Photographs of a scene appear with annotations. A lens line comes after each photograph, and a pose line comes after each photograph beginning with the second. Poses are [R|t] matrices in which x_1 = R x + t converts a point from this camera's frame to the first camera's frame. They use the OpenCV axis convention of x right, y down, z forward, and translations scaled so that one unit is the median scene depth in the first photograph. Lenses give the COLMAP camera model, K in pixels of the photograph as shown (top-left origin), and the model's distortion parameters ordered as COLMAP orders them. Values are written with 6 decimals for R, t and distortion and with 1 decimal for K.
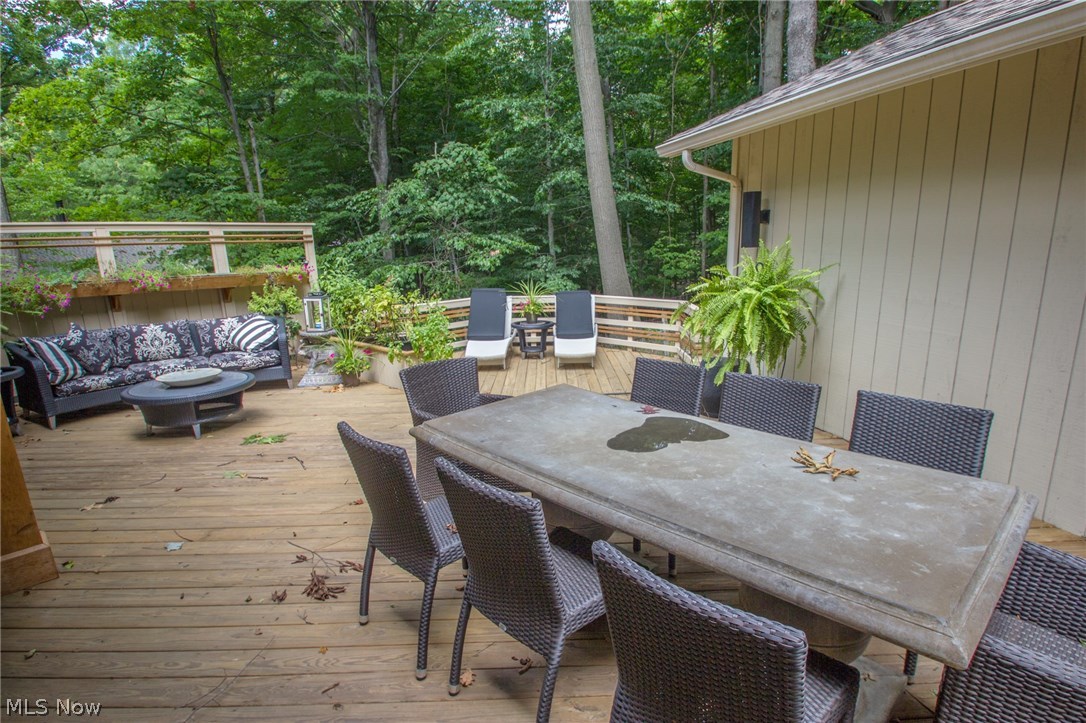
lens RADIAL K [[556.0, 0, 543.1], [0, 556.0, 382.1], [0, 0, 1]] dist [0.000737, -0.017629]
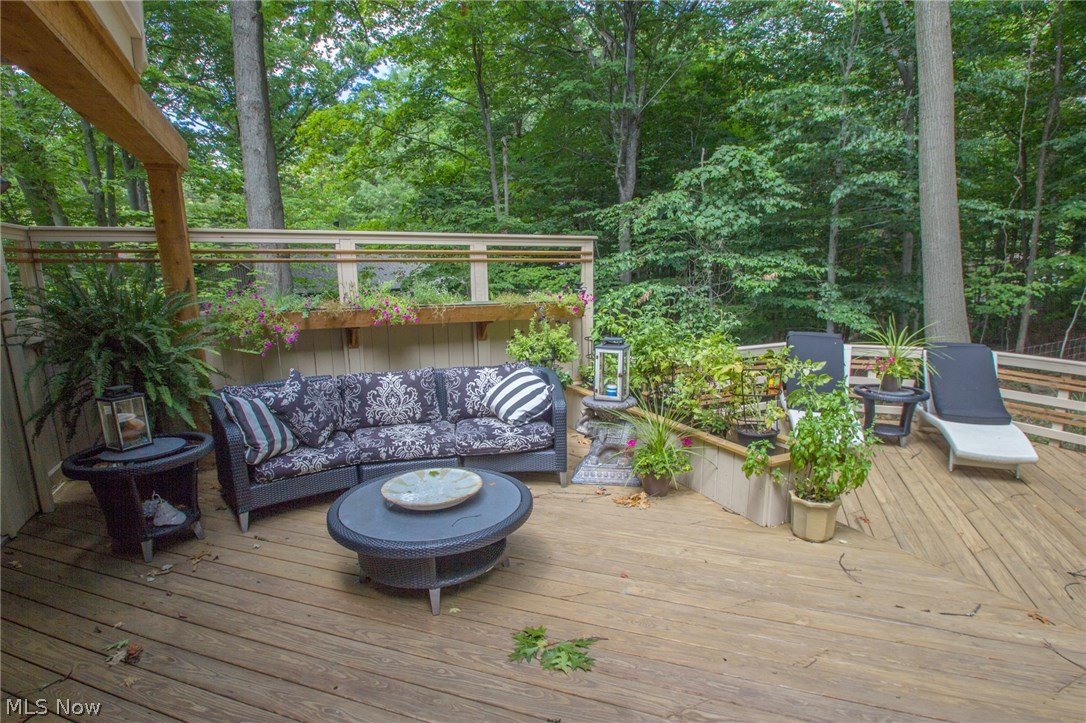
lens RADIAL K [[556.0, 0, 543.1], [0, 556.0, 382.1], [0, 0, 1]] dist [0.000737, -0.017629]
pose [[0.934230, 0.085710, -0.346221, -0.259085], [-0.098797, 0.994901, -0.020295, -0.091734], [0.342716, 0.053165, 0.937934, 0.375347]]
